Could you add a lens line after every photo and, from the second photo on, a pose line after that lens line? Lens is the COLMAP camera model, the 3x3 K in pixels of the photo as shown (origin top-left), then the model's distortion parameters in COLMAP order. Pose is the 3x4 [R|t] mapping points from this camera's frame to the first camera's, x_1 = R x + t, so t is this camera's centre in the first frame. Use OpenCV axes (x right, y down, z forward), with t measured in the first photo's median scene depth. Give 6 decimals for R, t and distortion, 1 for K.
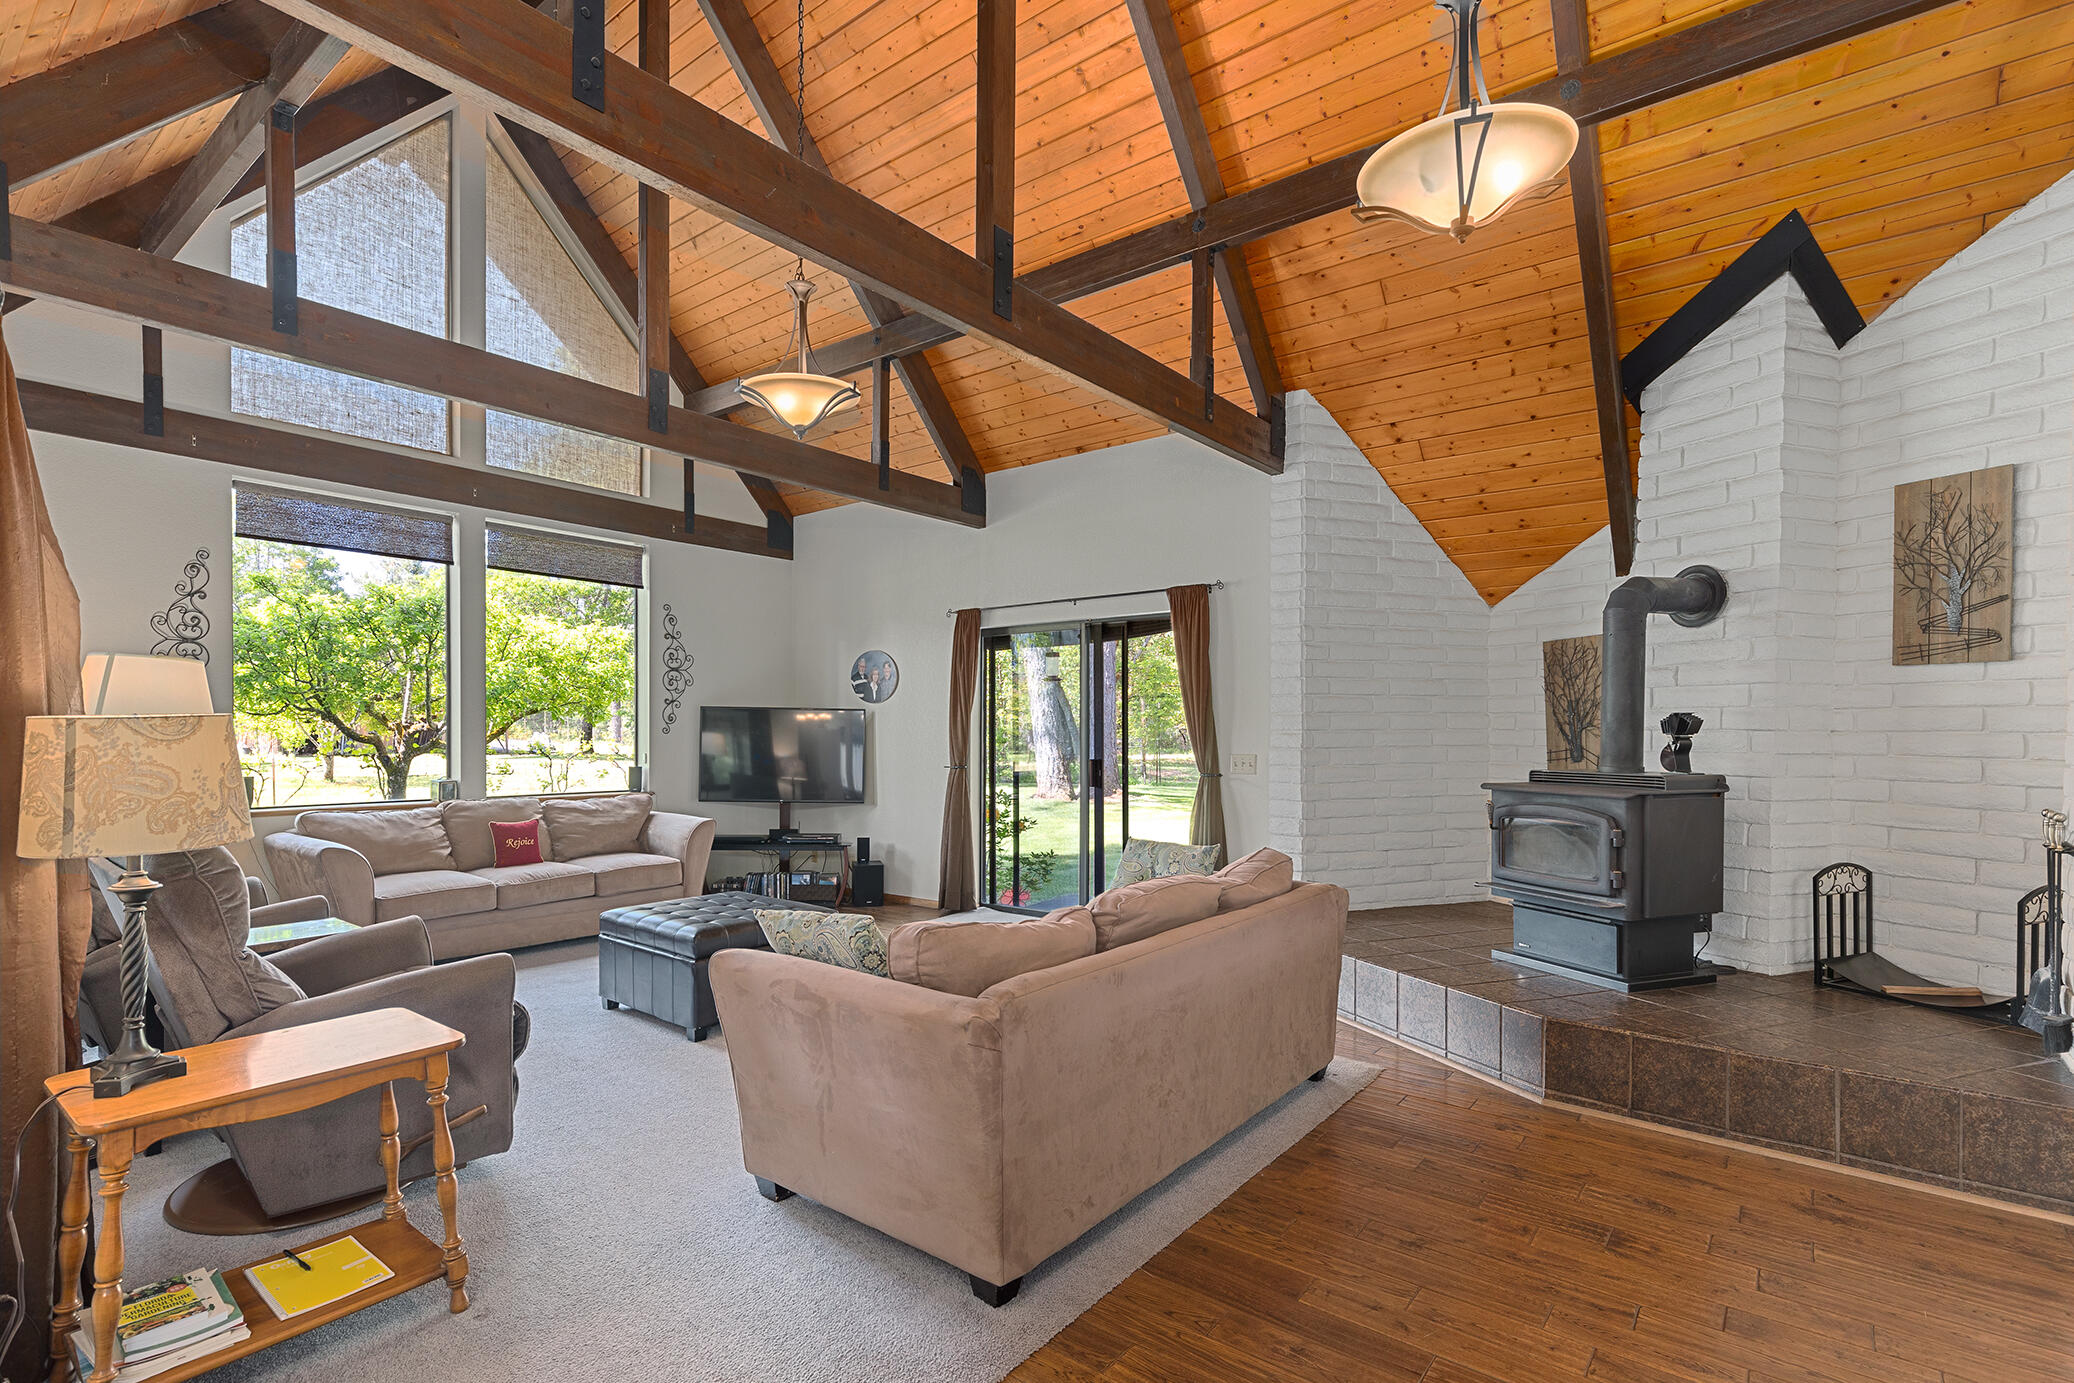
lens RADIAL K [[996.6, 0, 965.6], [0, 996.6, 722.6], [0, 0, 1]] dist [0.021235, -0.000889]
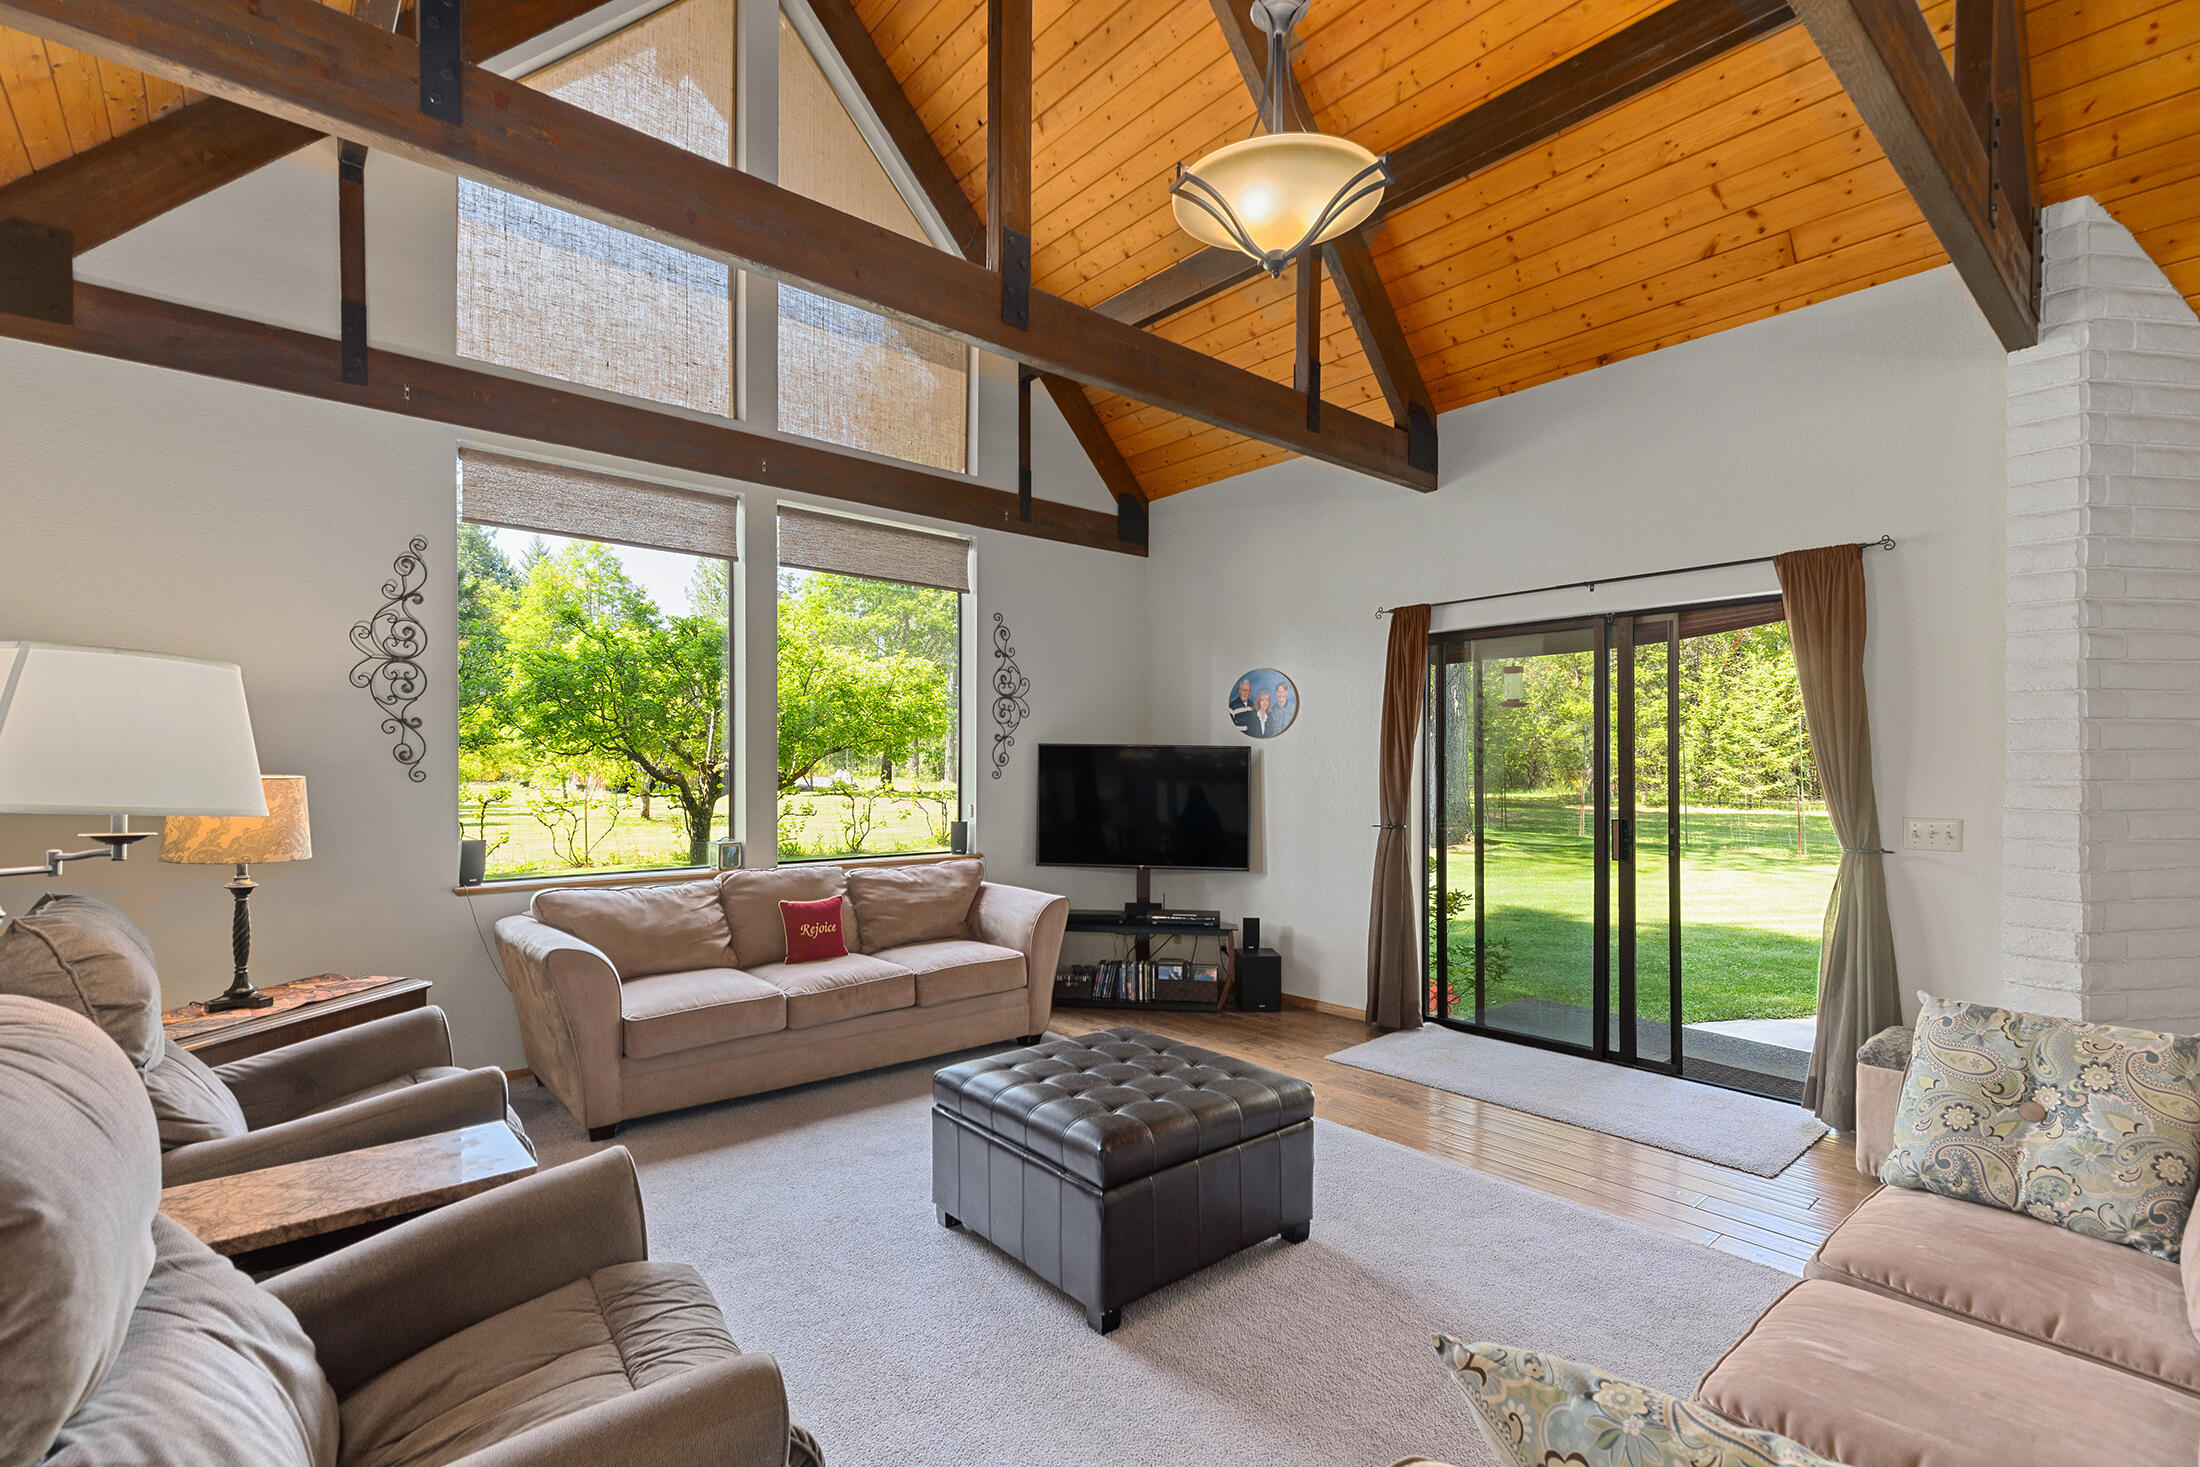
lens RADIAL K [[1003.7, 0, 1098.8], [0, 1003.7, 746.8], [0, 0, 1]] dist [0.017309, -0.000499]
pose [[0.988464, -0.004189, -0.151396, -0.115082], [0.002437, 0.999928, -0.011757, -0.005298], [0.151434, 0.011253, 0.988403, 0.267564]]
